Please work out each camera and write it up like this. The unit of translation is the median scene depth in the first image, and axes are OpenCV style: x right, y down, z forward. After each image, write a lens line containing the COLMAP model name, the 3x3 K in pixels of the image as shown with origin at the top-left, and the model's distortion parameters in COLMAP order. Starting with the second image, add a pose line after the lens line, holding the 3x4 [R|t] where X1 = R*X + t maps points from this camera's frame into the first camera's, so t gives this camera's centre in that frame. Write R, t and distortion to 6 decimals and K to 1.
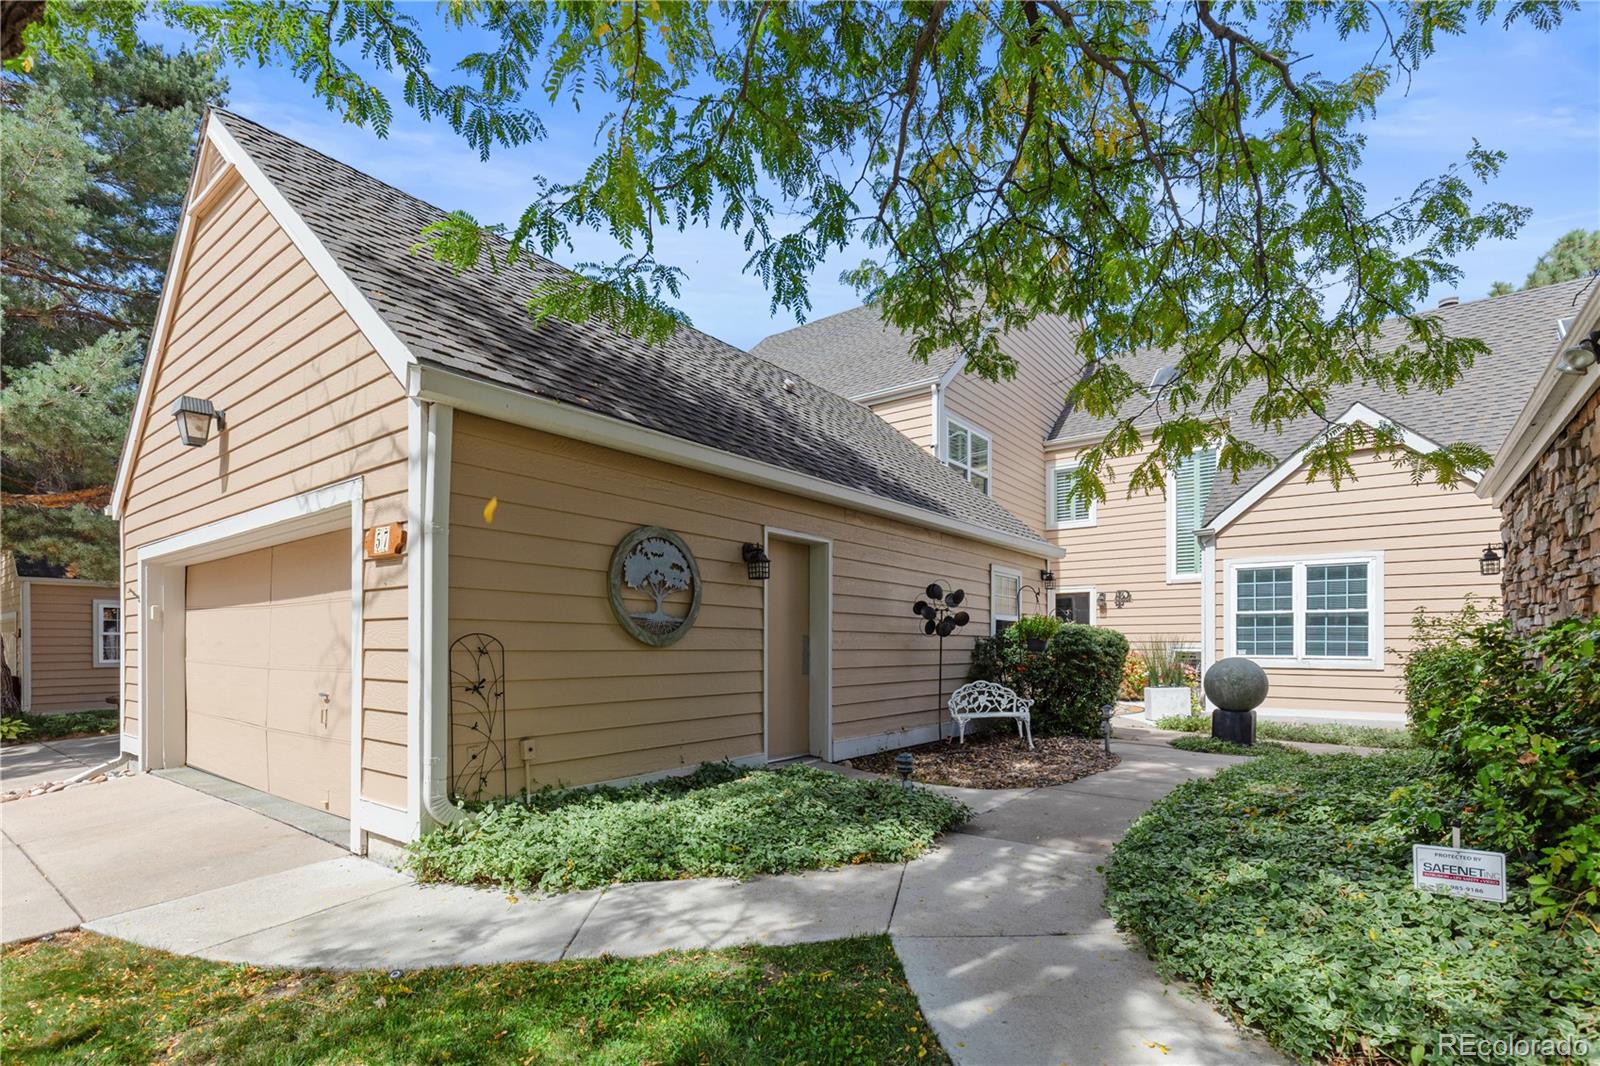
lens RADIAL K [[726.1, 0, 824.9], [0, 726.1, 618.0], [0, 0, 1]] dist [-0.000013, -0.000081]
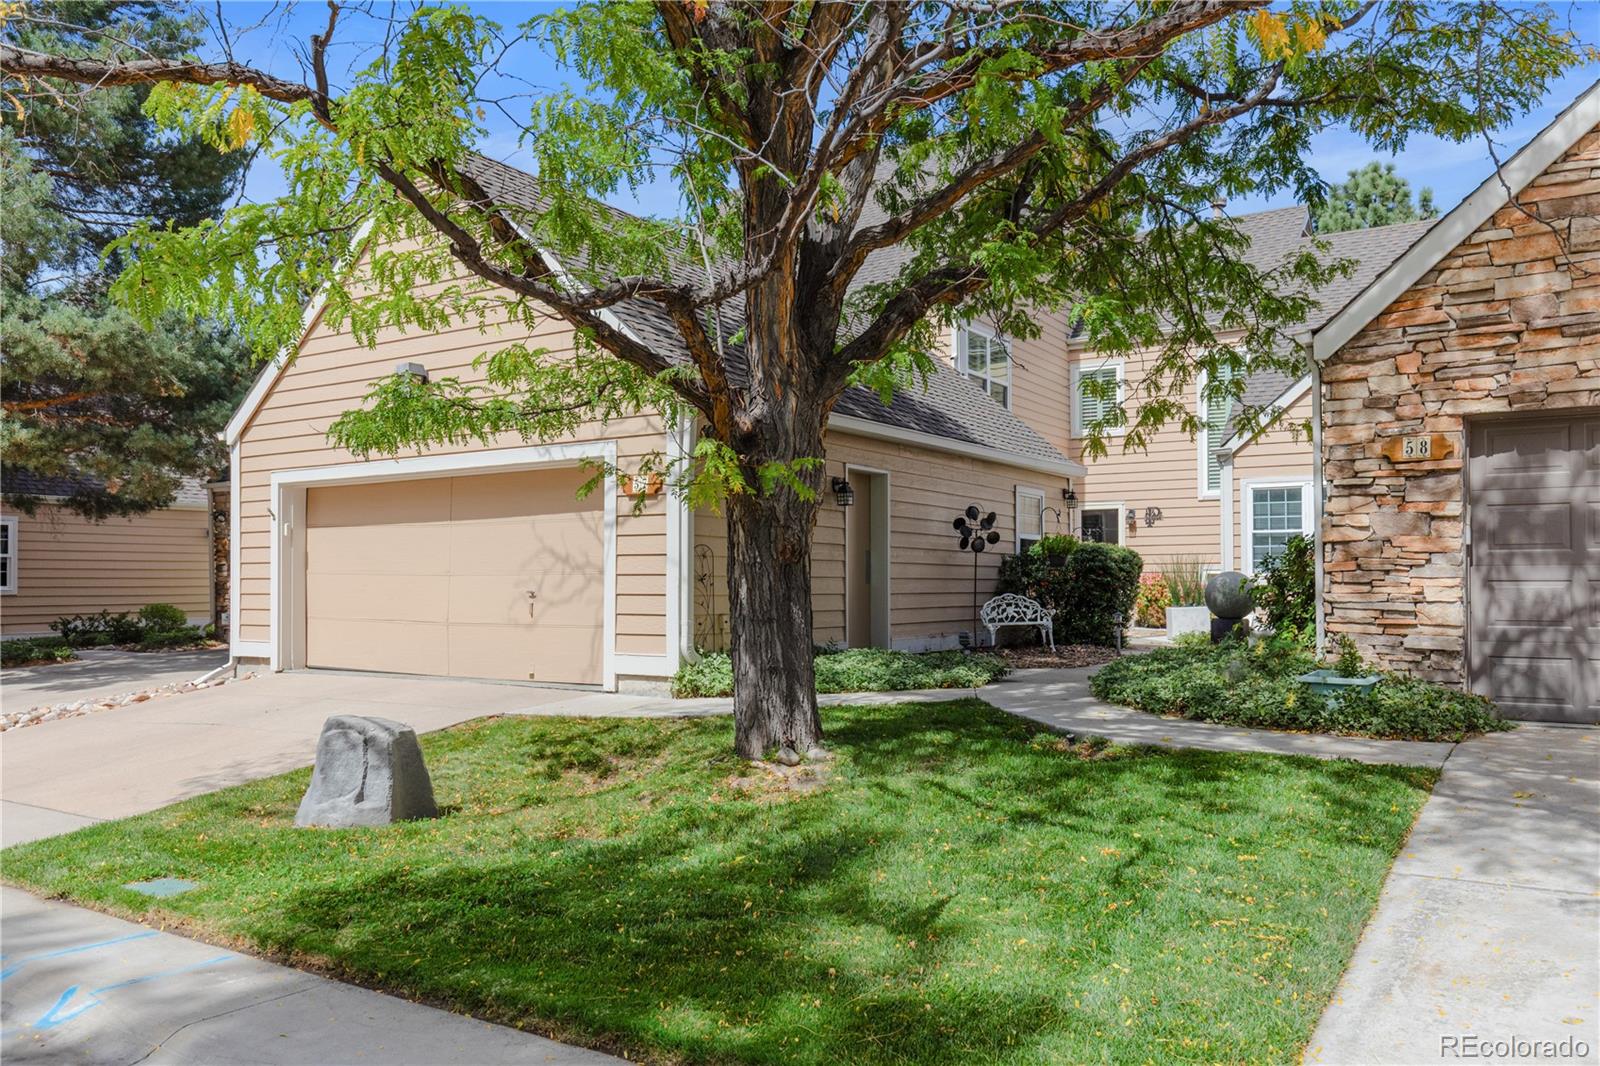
lens RADIAL K [[1247.6, 0, 800.0], [0, 1247.6, 533.0], [0, 0, 1]] dist [-0.000563, -0.000389]
pose [[0.997055, 0.001296, 0.076681, -0.238833], [-0.000882, 0.999985, -0.005430, 0.005067], [-0.076687, 0.005346, 0.997041, -0.837808]]
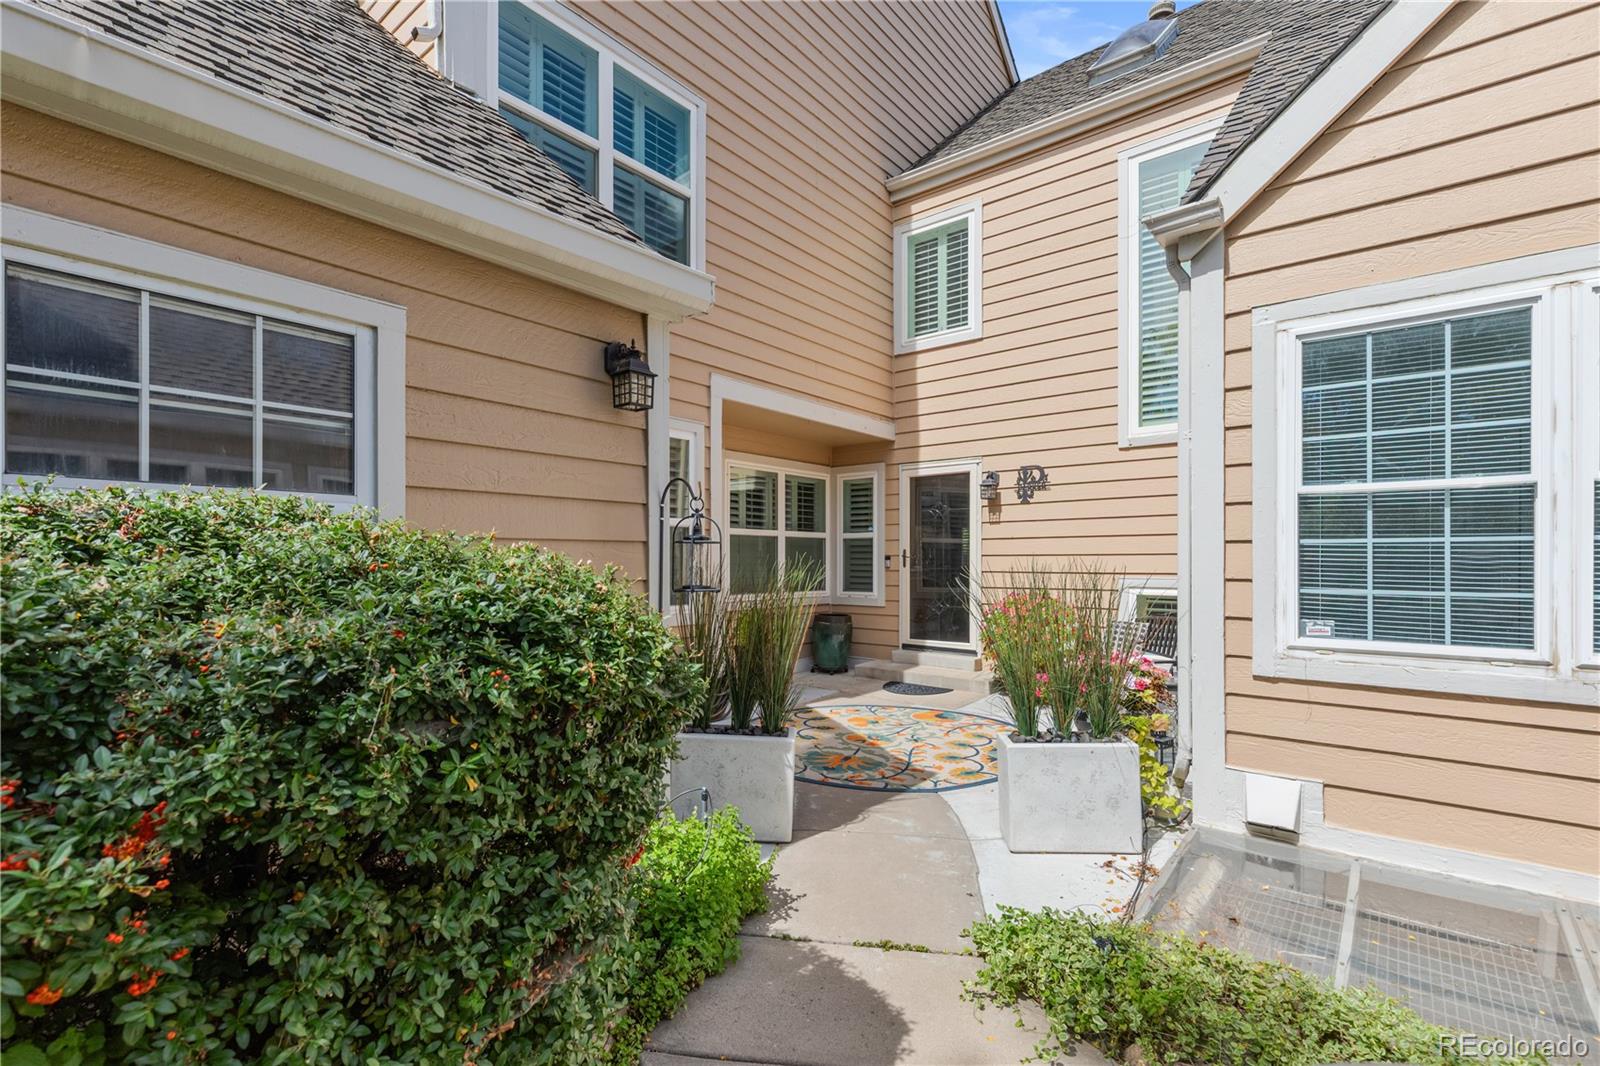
lens RADIAL K [[721.2, 0, 800.0], [0, 721.2, 533.0], [0, 0, 1]] dist [0.004541, 0.000030]
pose [[0.998593, 0.004812, -0.052811, 0.468166], [-0.005004, 0.999981, -0.003498, 0.014390], [0.052793, 0.003758, 0.998598, 0.856890]]
